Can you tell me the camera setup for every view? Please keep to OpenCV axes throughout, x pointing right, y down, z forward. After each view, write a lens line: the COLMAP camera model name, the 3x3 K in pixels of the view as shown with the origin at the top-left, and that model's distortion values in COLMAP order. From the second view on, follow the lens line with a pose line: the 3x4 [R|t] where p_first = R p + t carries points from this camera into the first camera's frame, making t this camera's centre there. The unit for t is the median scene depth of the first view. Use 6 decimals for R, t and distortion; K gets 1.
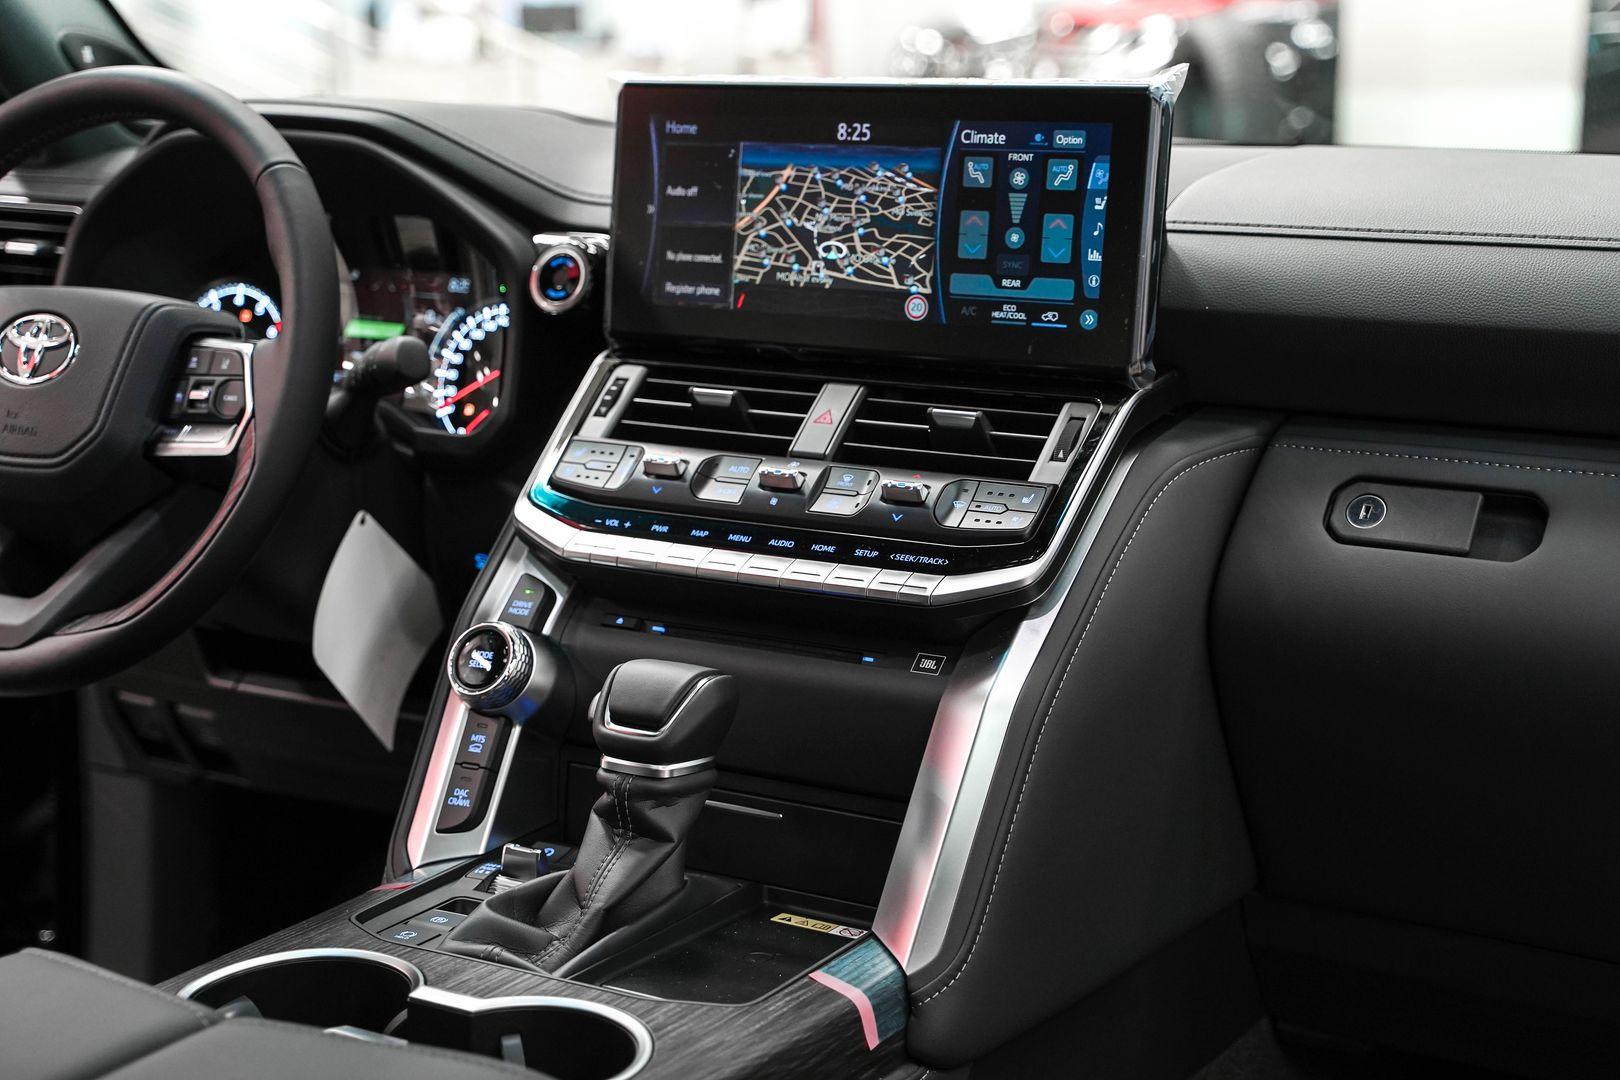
lens RADIAL K [[2491.9, 0, 814.9], [0, 2491.9, 545.0], [0, 0, 1]] dist [0.140230, 0.000000]
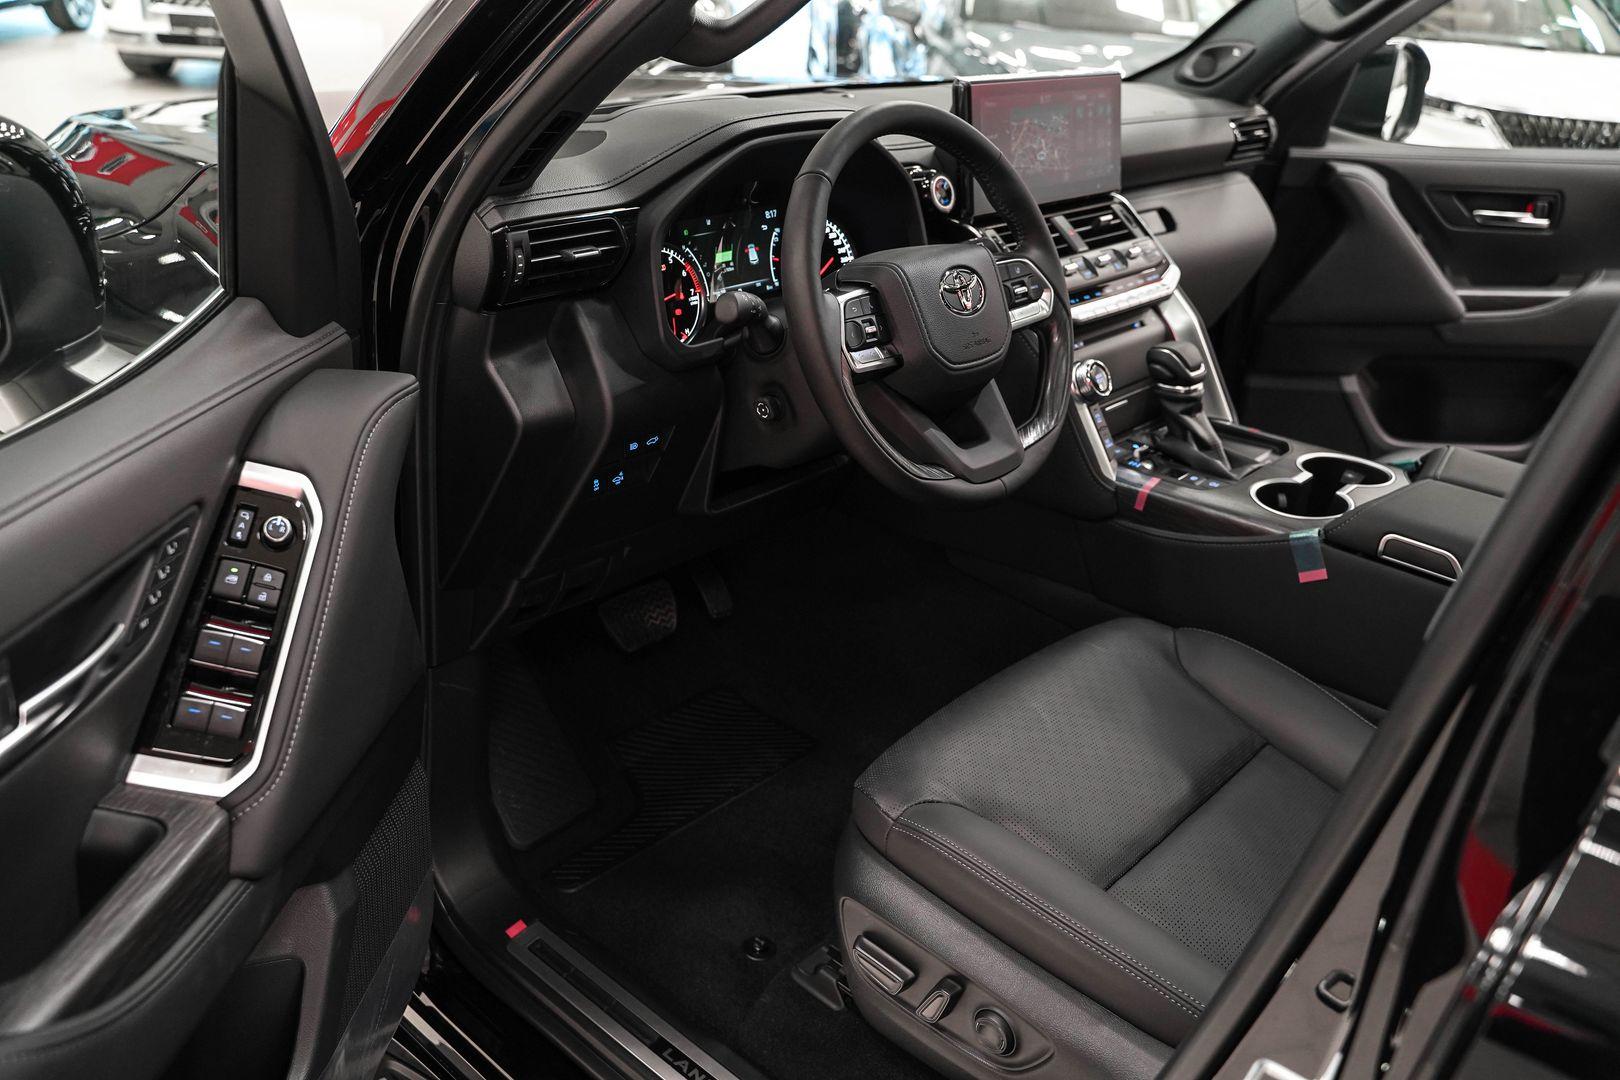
lens RADIAL K [[1311.4, 0, 819.7], [0, 1311.4, 534.9], [0, 0, 1]] dist [-0.110850, 0.084239]
pose [[0.203801, -0.400950, 0.893143, -1.173895], [0.160360, 0.913640, 0.373559, -0.270991], [-0.965790, 0.067093, 0.250497, 0.940663]]
